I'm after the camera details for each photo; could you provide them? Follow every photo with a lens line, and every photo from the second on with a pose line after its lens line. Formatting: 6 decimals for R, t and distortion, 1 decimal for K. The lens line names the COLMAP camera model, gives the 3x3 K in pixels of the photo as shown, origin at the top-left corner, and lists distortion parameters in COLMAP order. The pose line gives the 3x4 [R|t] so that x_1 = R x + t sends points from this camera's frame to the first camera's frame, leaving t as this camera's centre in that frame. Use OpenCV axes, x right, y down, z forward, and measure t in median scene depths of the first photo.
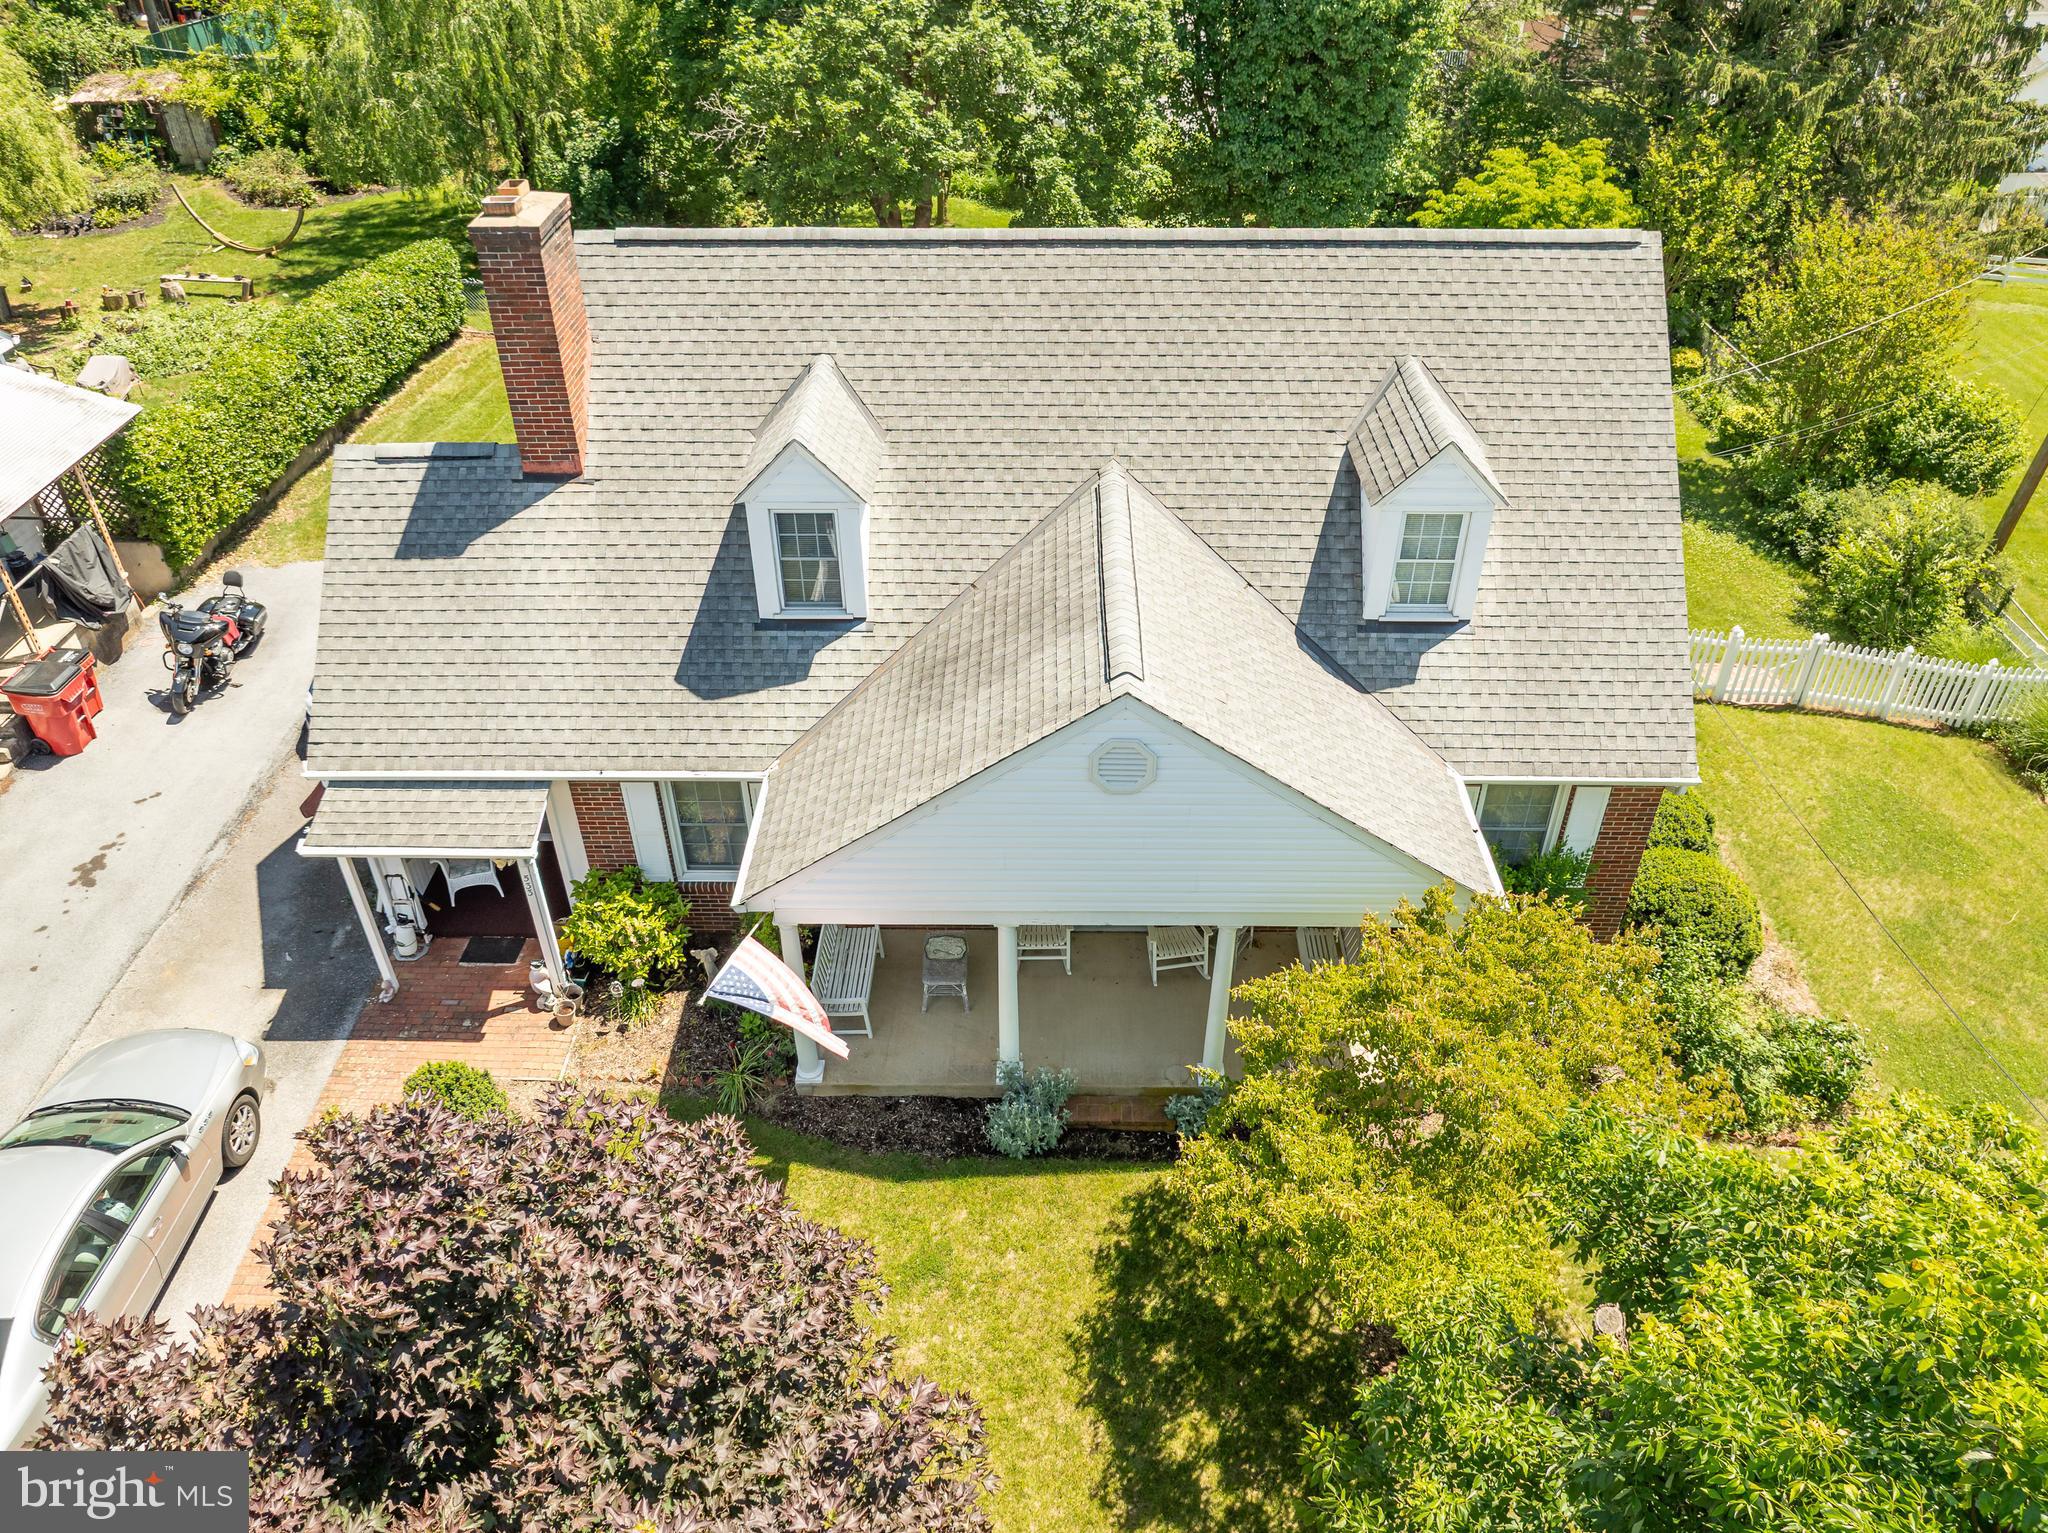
lens RADIAL K [[1447.2, 0, 1030.1], [0, 1447.2, 749.1], [0, 0, 1]] dist [-0.042039, 0.004262]
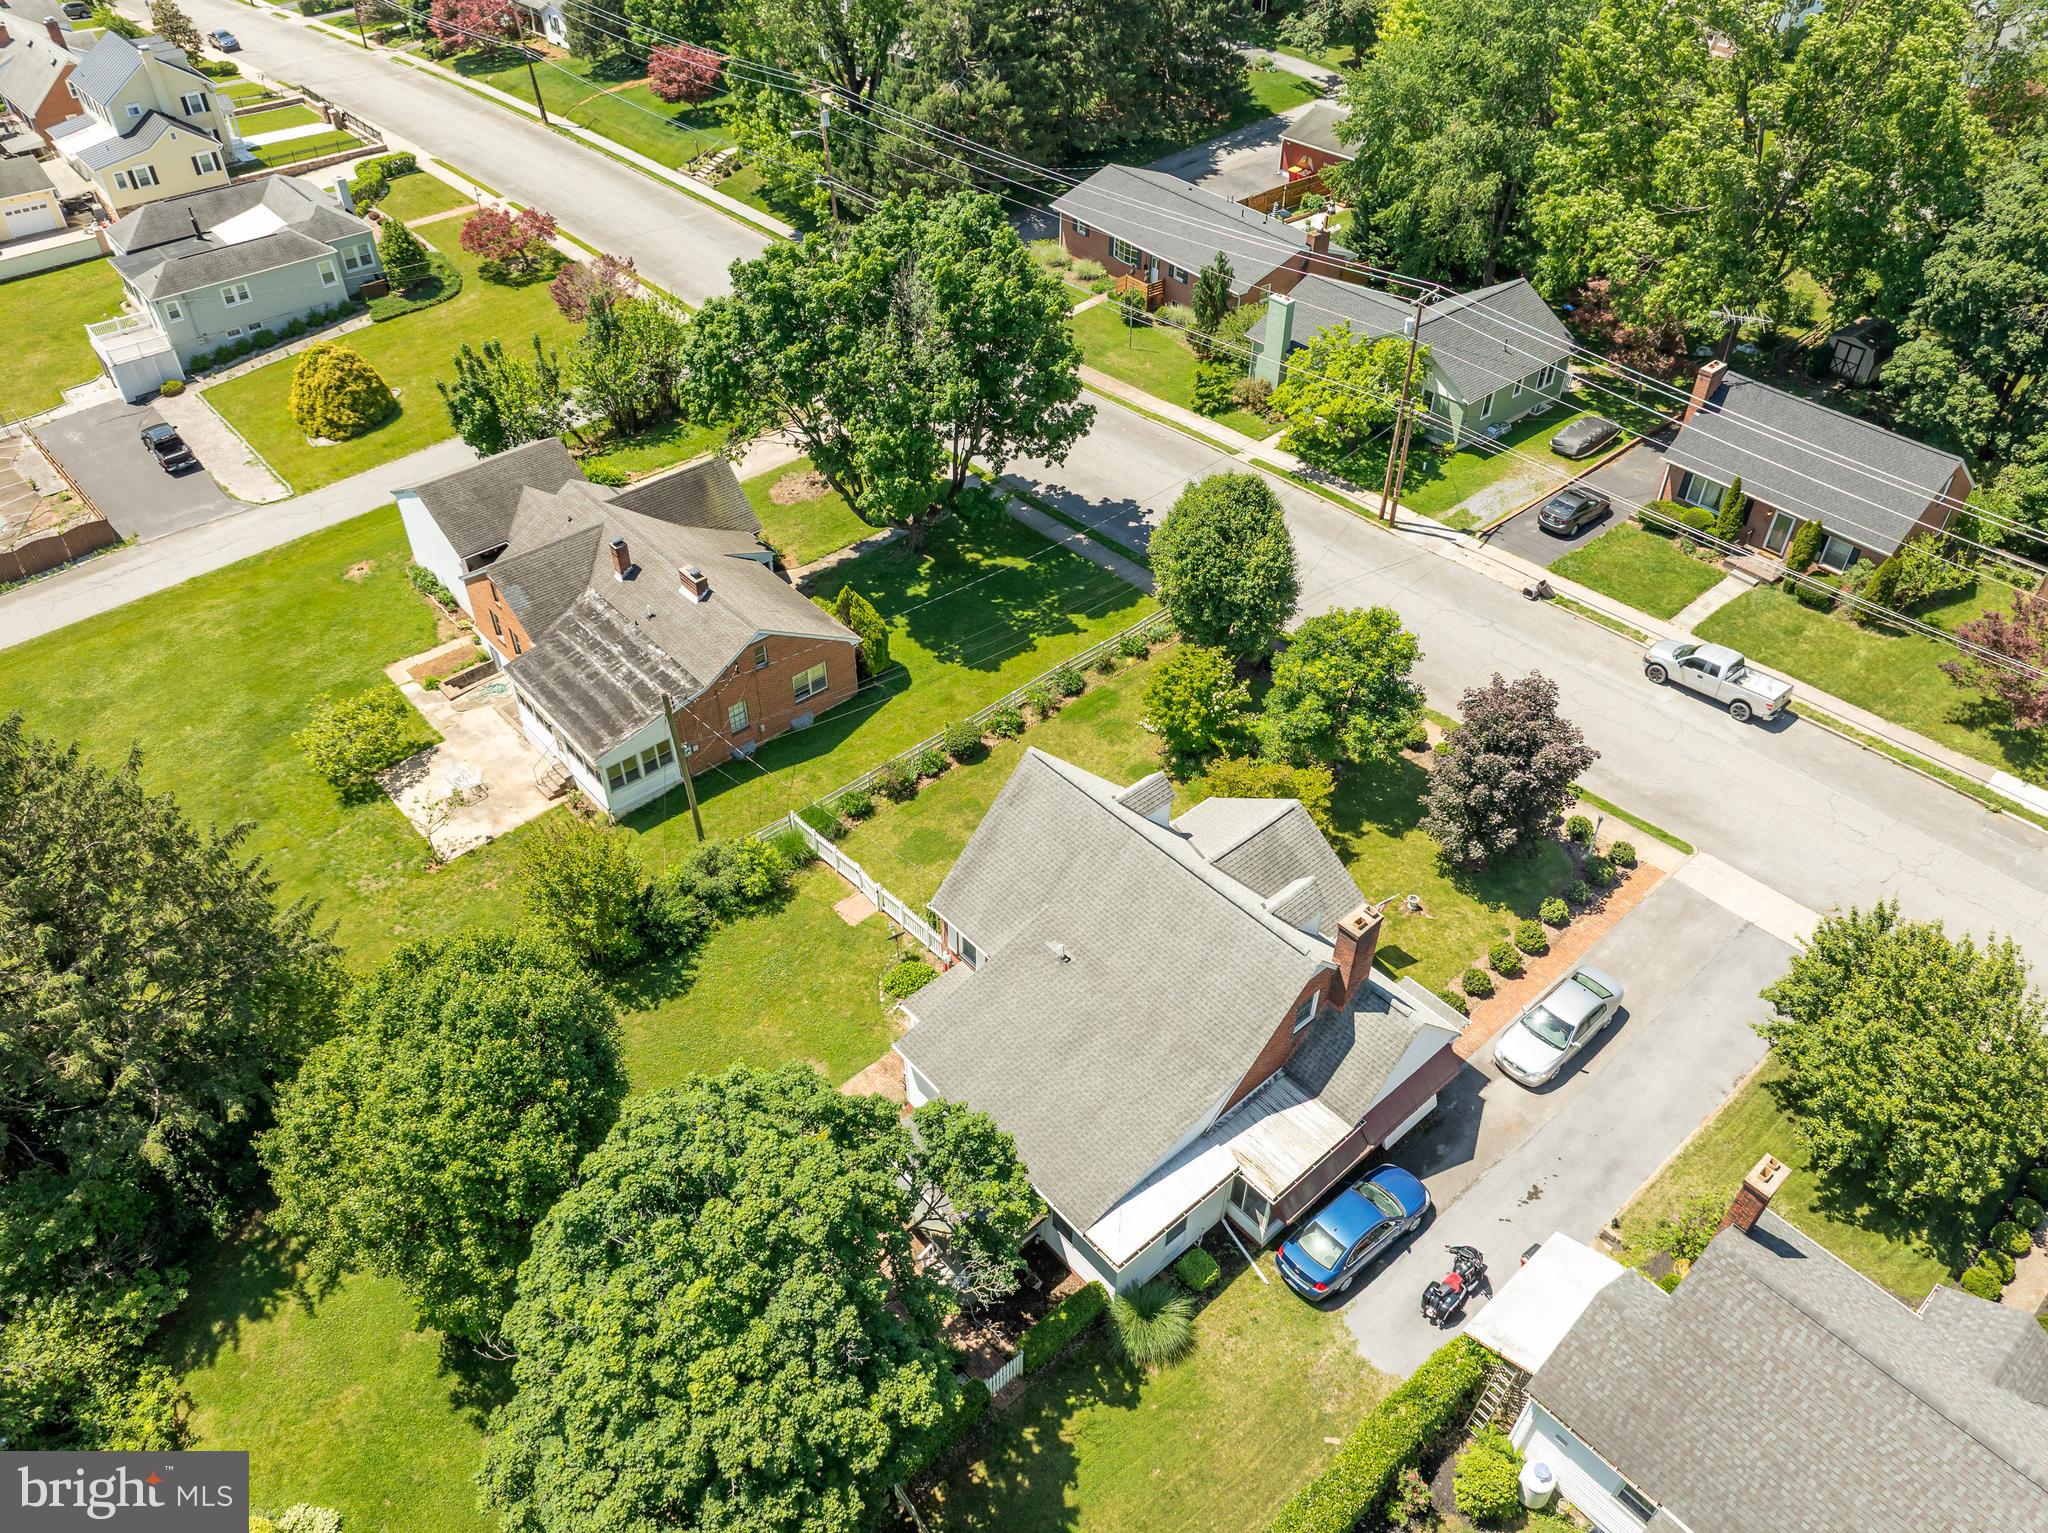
lens RADIAL K [[1447.2, 0, 1005.7], [0, 1447.2, 757.7], [0, 0, 1]] dist [-0.042039, 0.004262]
pose [[-0.664701, -0.480575, 0.572032, -1.237041], [0.459329, 0.340987, 0.820210, -2.835684], [-0.589228, 0.807945, -0.005912, 1.076779]]
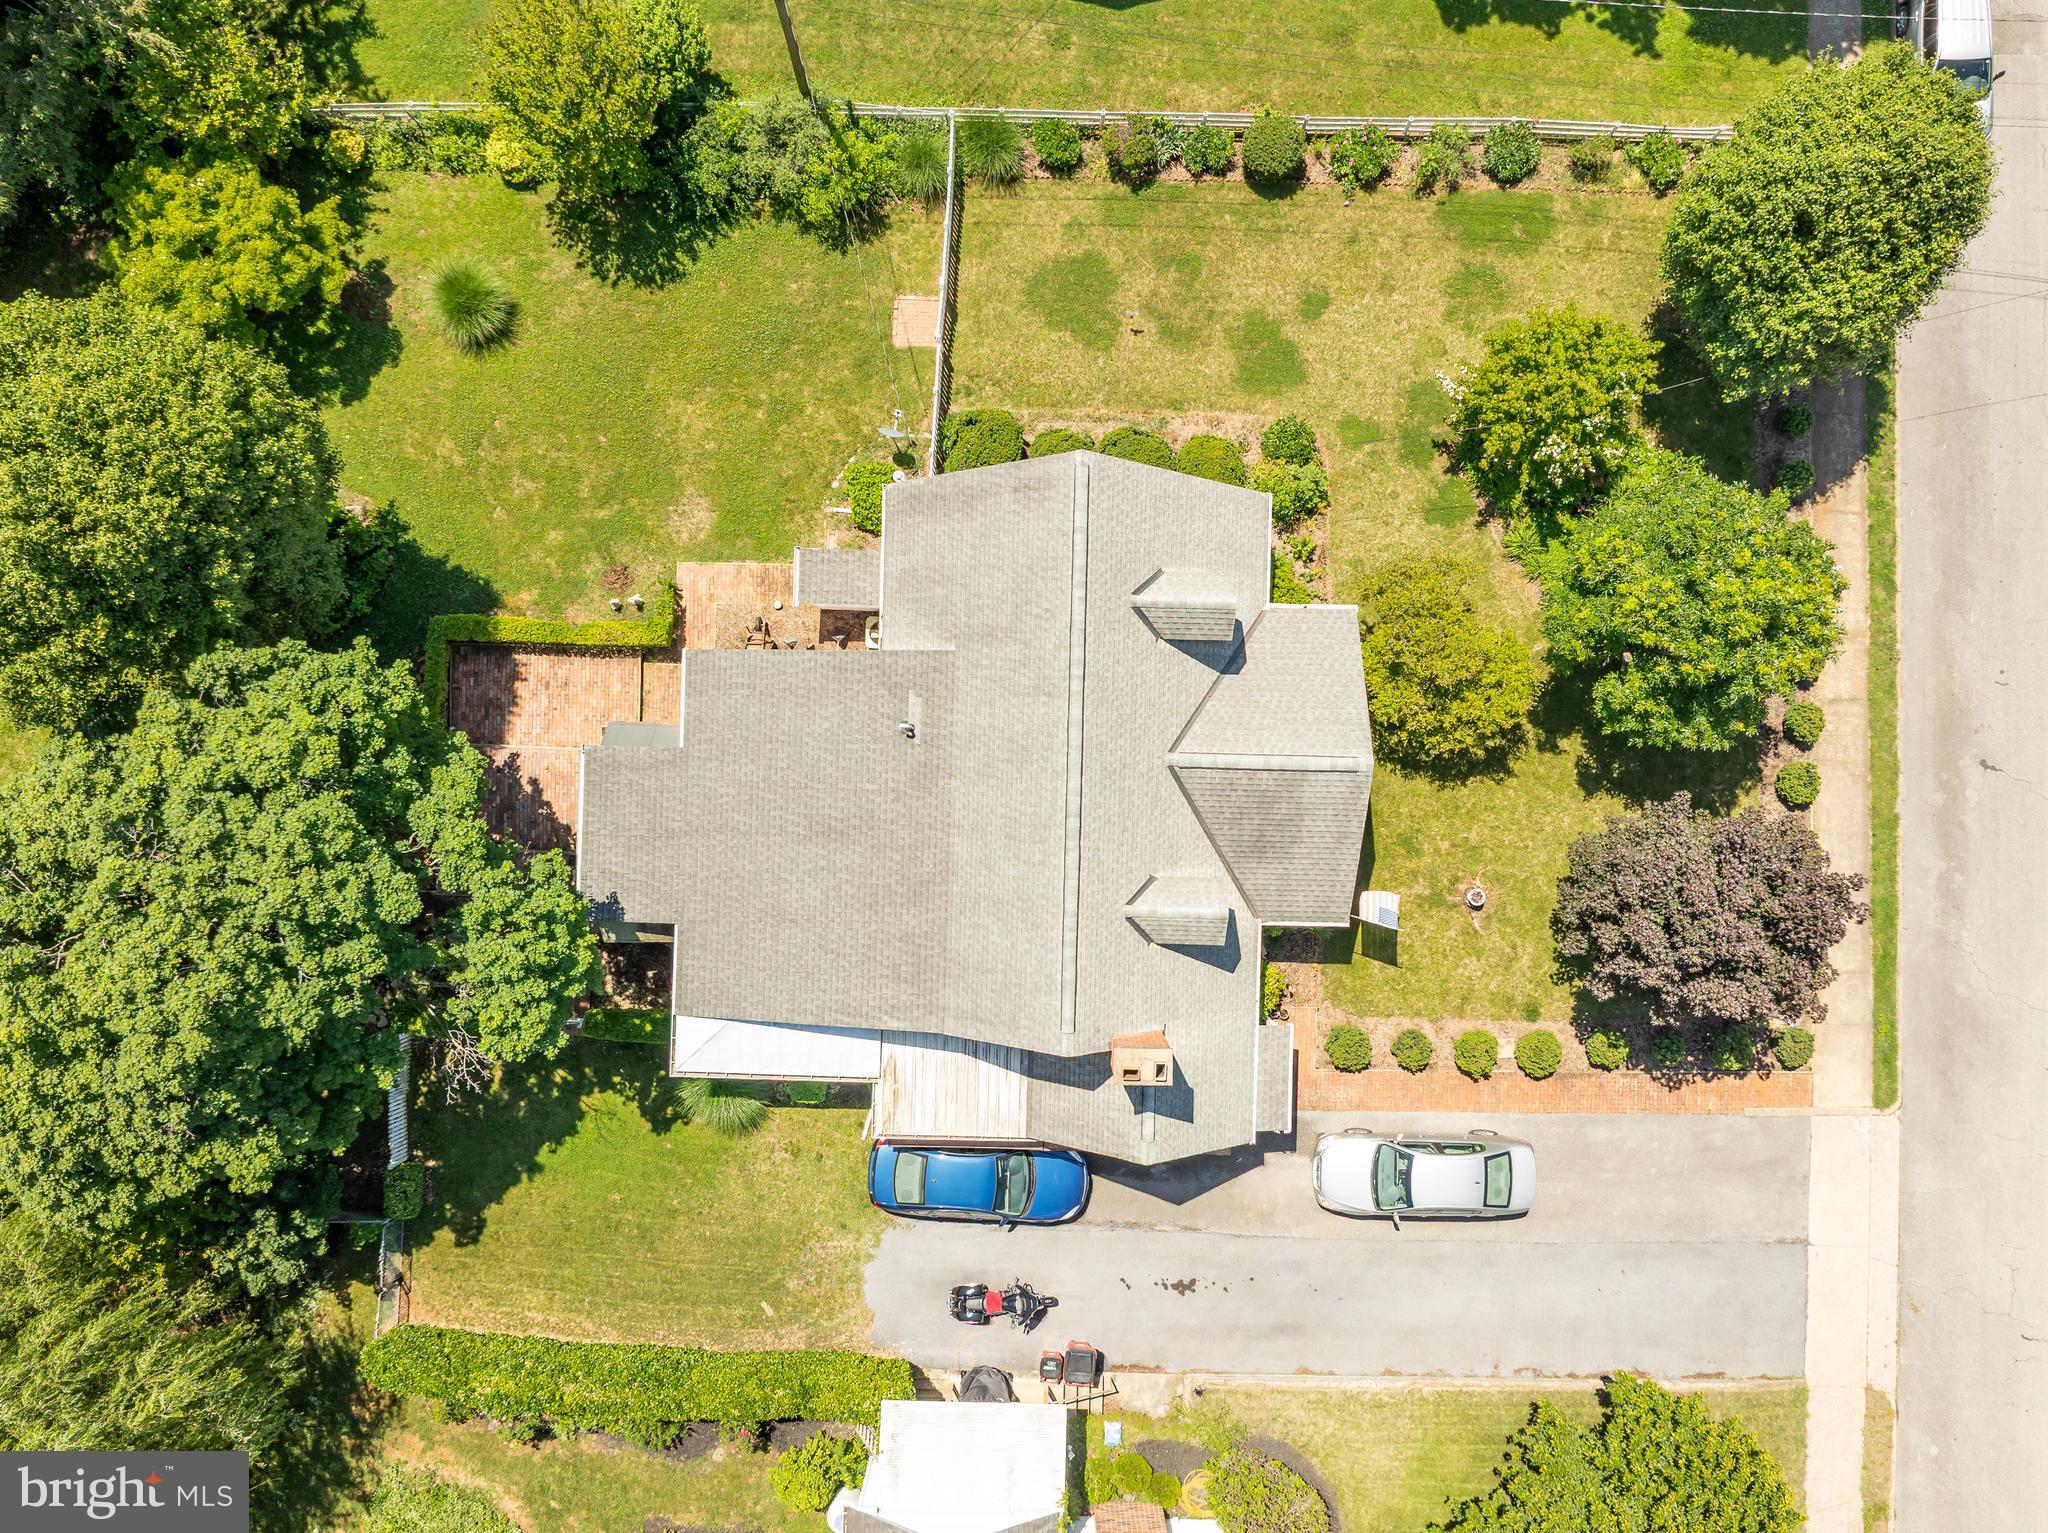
lens RADIAL K [[1608.4, 0, 1037.5], [0, 1608.4, 775.6], [0, 0, 1]] dist [-0.029831, -0.019726]
pose [[0.010840, -0.999863, 0.012480, 0.006073], [0.601703, 0.016490, 0.798550, -2.036026], [-0.798647, -0.001147, 0.601799, -0.174659]]
